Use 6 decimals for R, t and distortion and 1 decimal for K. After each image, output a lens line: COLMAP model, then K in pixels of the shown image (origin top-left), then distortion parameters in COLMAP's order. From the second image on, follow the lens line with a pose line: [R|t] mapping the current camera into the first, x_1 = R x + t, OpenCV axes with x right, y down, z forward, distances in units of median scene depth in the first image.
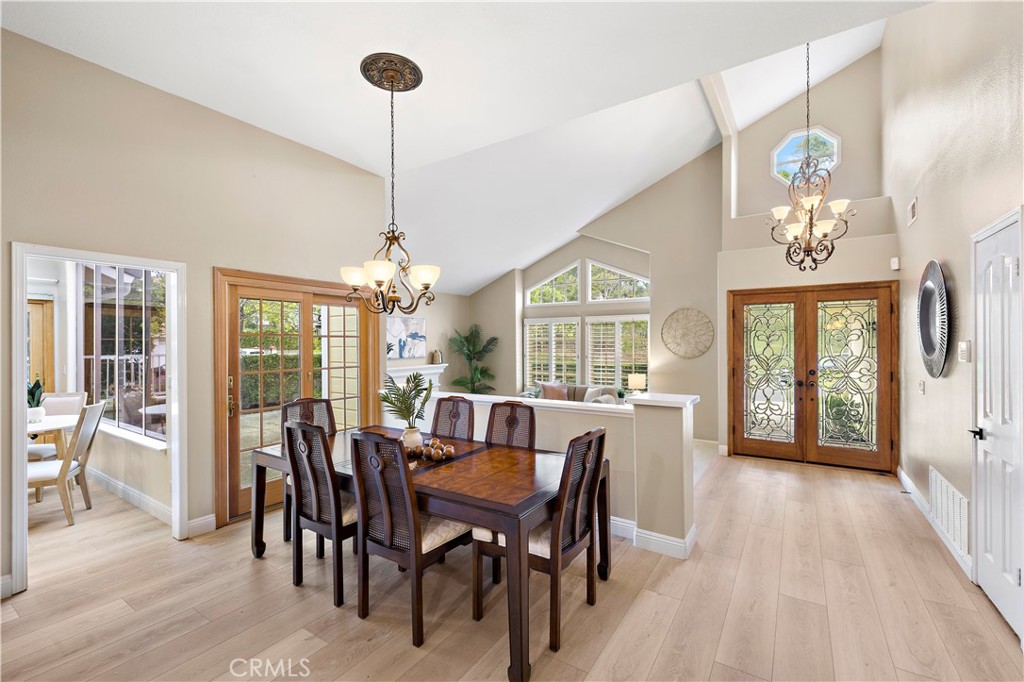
lens RADIAL K [[430.6, 0, 512.0], [0, 430.6, 341.0], [0, 0, 1]] dist [0.000521, 0.000001]
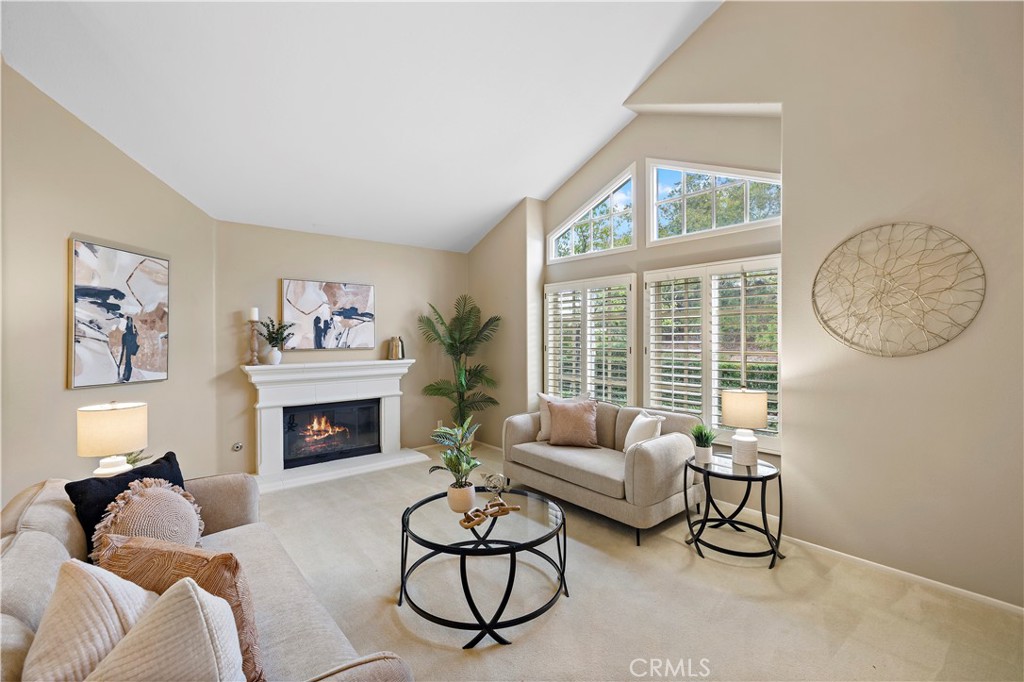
lens RADIAL K [[439.1, 0, 511.4], [0, 439.1, 338.7], [0, 0, 1]] dist [0.001107, 0.000137]
pose [[0.960929, 0.002710, -0.276783, 0.164088], [-0.000979, 0.999979, 0.006390, 0.020001], [0.276795, -0.005869, 0.960911, 0.454443]]
